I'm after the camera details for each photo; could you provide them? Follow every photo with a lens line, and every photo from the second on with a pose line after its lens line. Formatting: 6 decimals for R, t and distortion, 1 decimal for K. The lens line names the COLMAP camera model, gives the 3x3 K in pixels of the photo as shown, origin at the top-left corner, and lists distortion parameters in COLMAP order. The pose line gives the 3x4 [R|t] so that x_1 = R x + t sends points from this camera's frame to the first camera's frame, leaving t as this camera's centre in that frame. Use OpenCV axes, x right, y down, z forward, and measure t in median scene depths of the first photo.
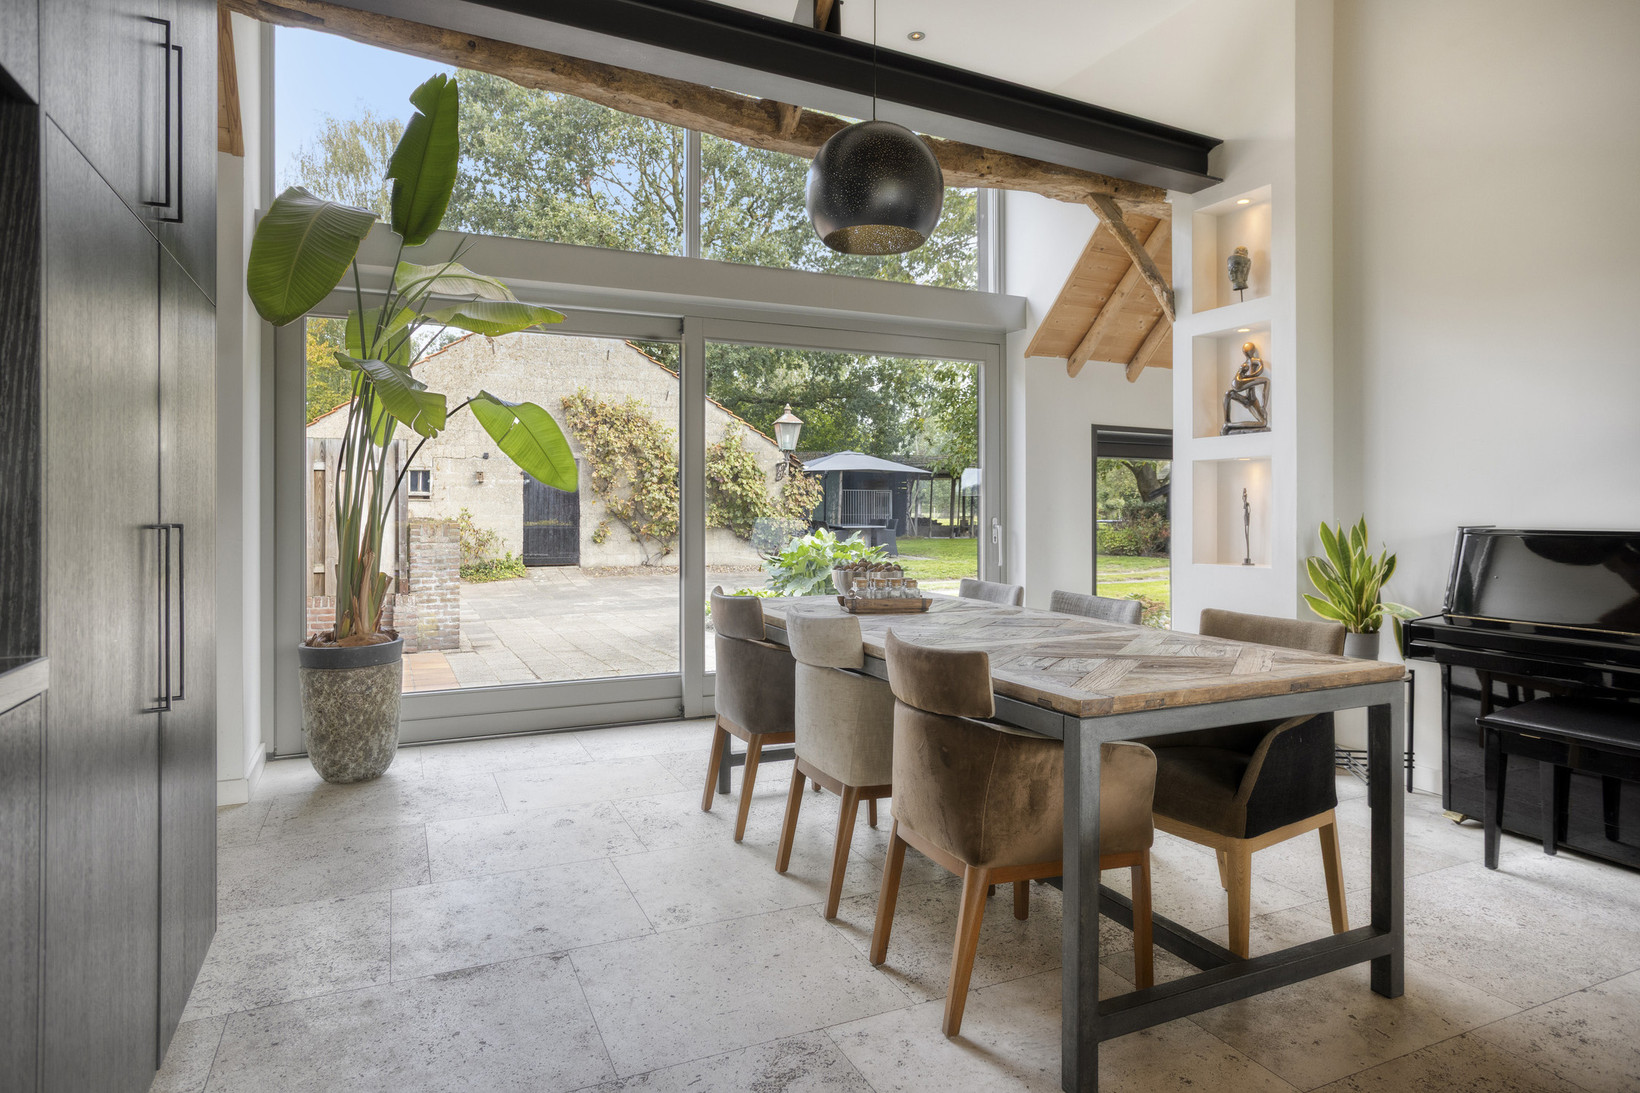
lens RADIAL K [[954.0, 0, 820.0], [0, 954.0, 546.5], [0, 0, 1]] dist [-0.039129, 0.000136]
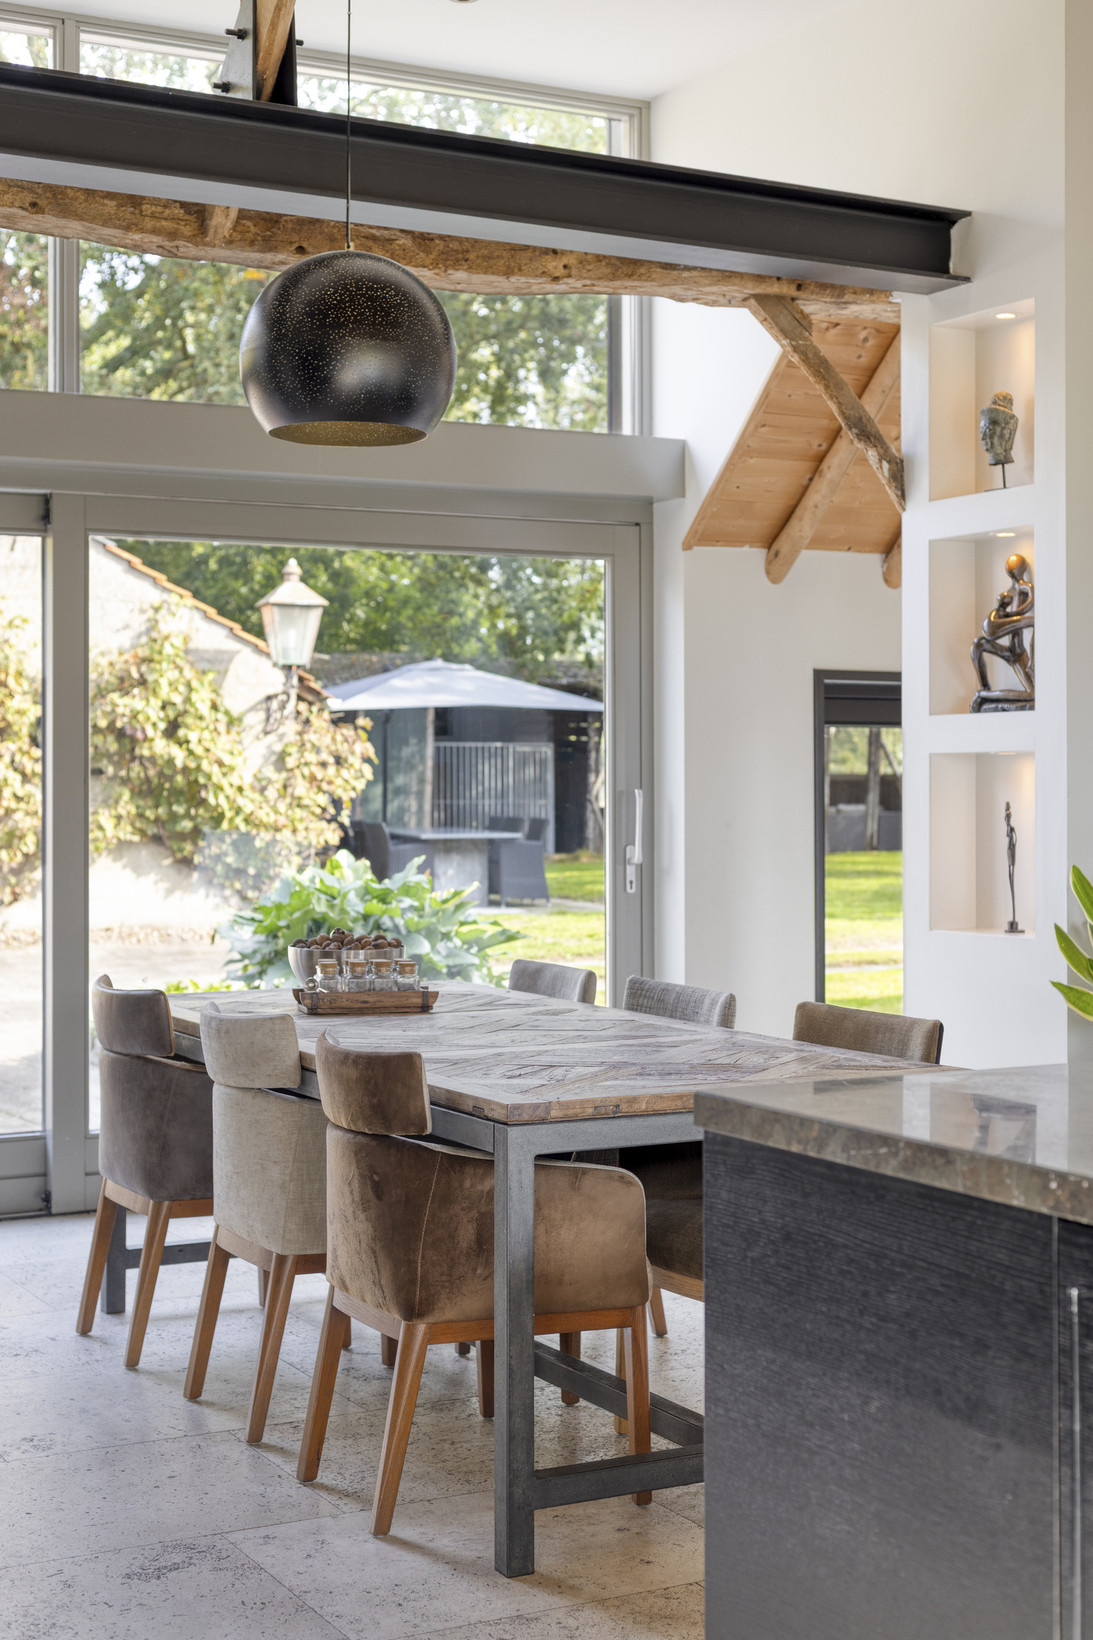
lens RADIAL K [[2476.3, 0, 547.3], [0, 2476.3, 800.2], [0, 0, 1]] dist [0.028022, -0.052008]
pose [[0.998566, -0.003111, 0.053437, 0.082649], [0.004579, 0.999615, -0.027360, -0.022864], [-0.053332, 0.027566, 0.998196, -0.547841]]
